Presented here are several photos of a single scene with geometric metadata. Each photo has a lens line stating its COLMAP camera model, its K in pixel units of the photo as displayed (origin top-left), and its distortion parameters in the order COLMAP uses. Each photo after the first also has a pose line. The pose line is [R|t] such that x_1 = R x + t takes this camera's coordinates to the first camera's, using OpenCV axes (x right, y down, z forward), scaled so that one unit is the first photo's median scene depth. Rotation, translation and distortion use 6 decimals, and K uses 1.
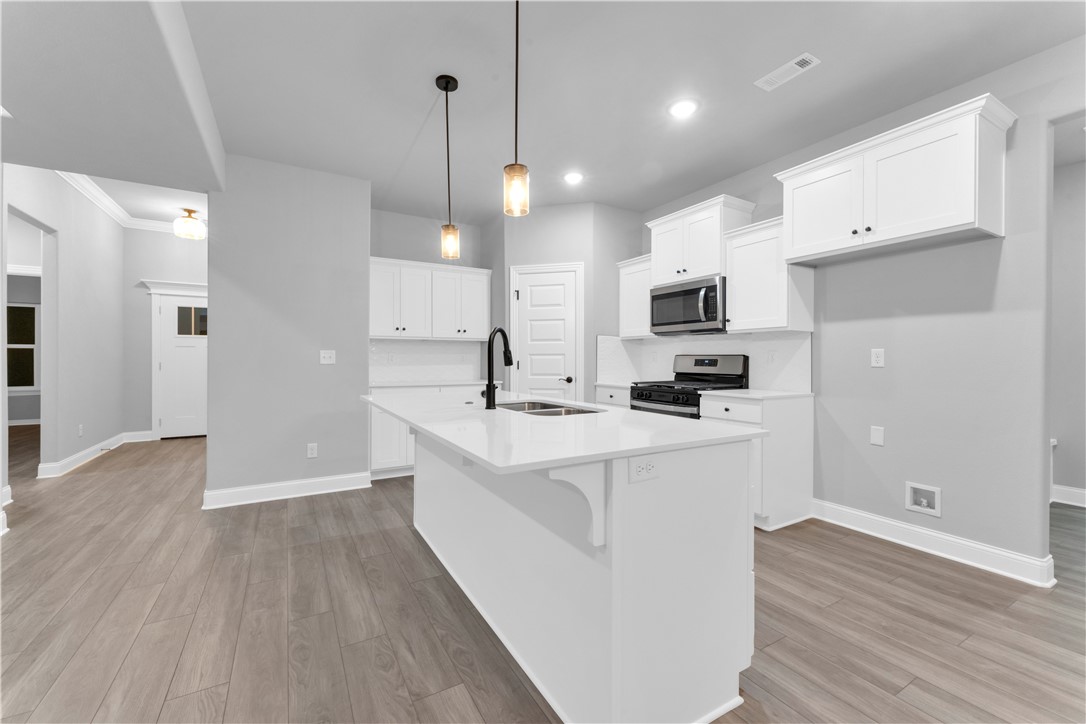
lens RADIAL K [[436.0, 0, 543.0], [0, 436.0, 362.0], [0, 0, 1]] dist [0.002959, 0.000559]
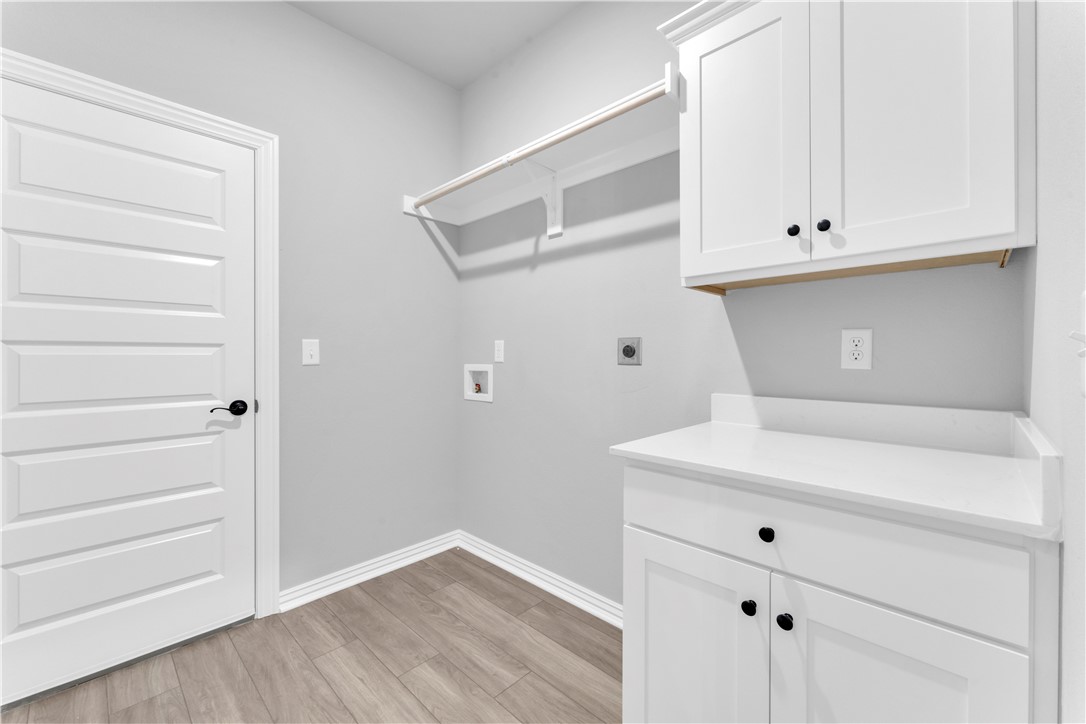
lens RADIAL K [[436.0, 0, 543.0], [0, 436.0, 362.0], [0, 0, 1]] dist [0.002959, 0.000559]
pose [[0.805497, -0.004433, 0.592584, 0.077007], [0.005258, 0.999986, 0.000334, -0.000214], [-0.592577, 0.002846, 0.805509, 0.806102]]
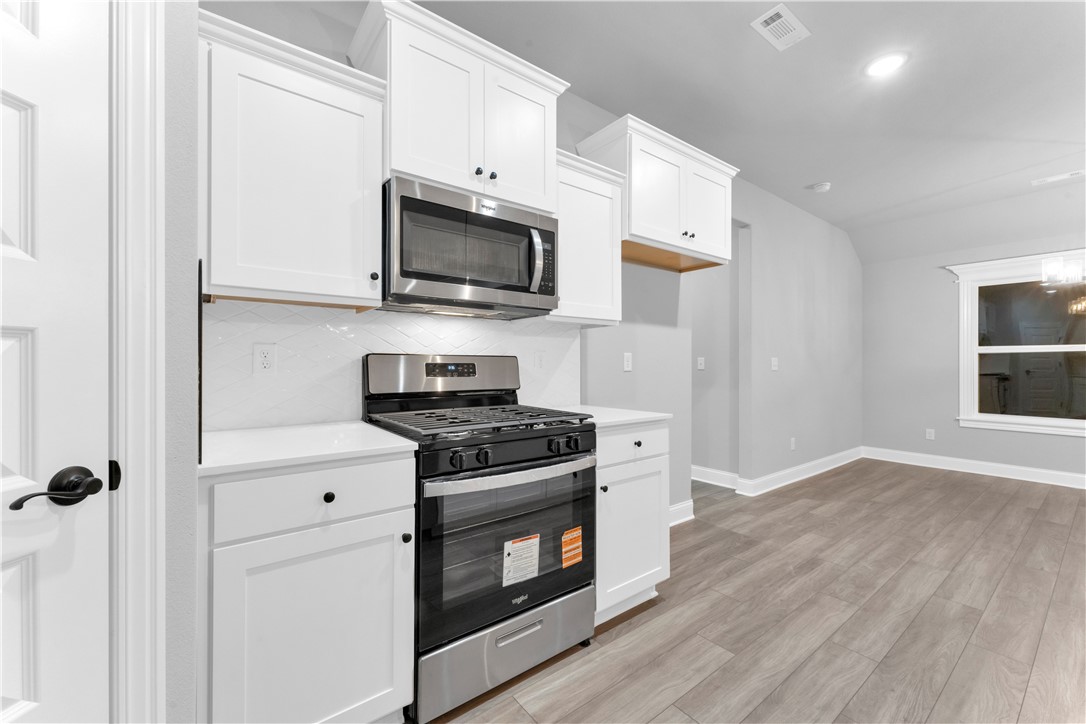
lens RADIAL K [[436.0, 0, 543.0], [0, 436.0, 362.0], [0, 0, 1]] dist [0.002959, 0.000559]
pose [[-0.125197, 0.000203, 0.992132, -0.201291], [0.002000, 0.999998, 0.000048, -0.010281], [-0.992130, 0.001990, -0.125197, 1.324767]]
